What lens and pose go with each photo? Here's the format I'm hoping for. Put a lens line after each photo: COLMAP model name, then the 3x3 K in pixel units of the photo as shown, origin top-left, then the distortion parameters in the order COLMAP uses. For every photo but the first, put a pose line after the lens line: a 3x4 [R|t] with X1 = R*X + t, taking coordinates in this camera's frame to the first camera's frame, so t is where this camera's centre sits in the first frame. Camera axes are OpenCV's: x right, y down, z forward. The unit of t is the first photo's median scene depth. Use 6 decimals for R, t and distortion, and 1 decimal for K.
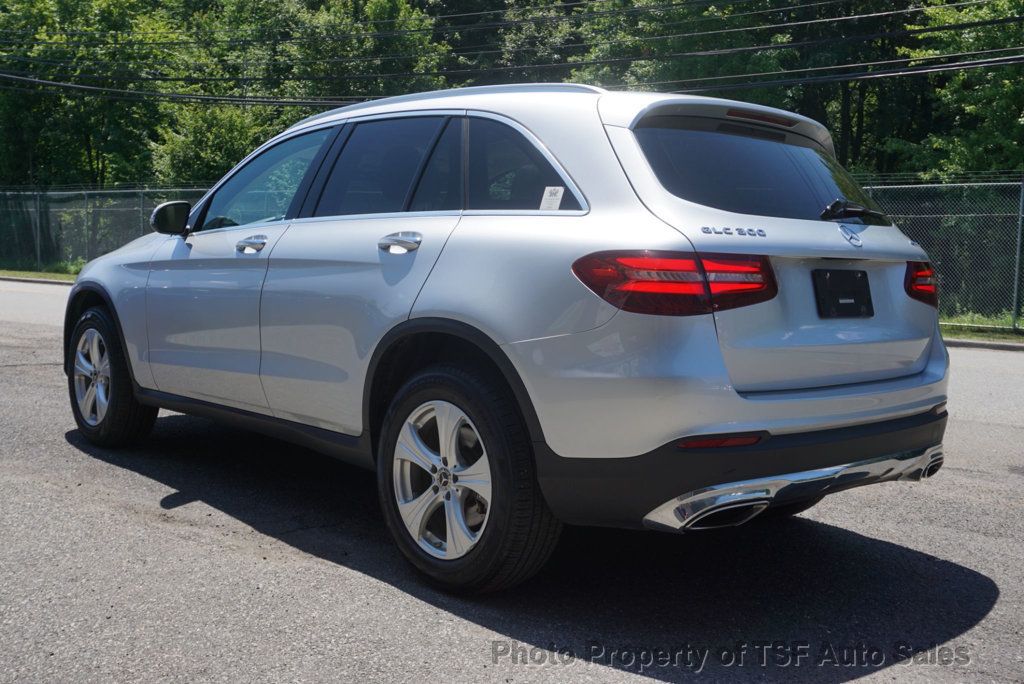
lens RADIAL K [[1062.6, 0, 511.7], [0, 1062.6, 338.8], [0, 0, 1]] dist [0.007626, 0.000000]
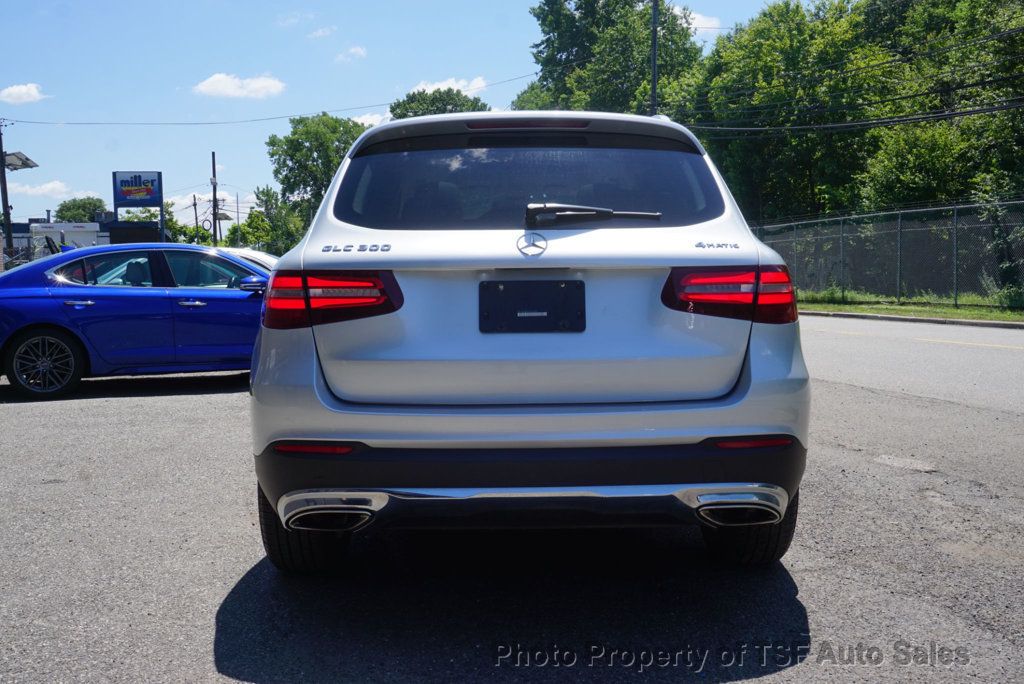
lens RADIAL K [[1018.9, 0, 506.0], [0, 1018.9, 342.1], [0, 0, 1]] dist [0.035508, 0.000000]
pose [[0.751914, 0.006124, -0.659233, 0.381400], [-0.017429, 0.999792, -0.010592, -0.000486], [0.659031, 0.019455, 0.751864, 0.136386]]
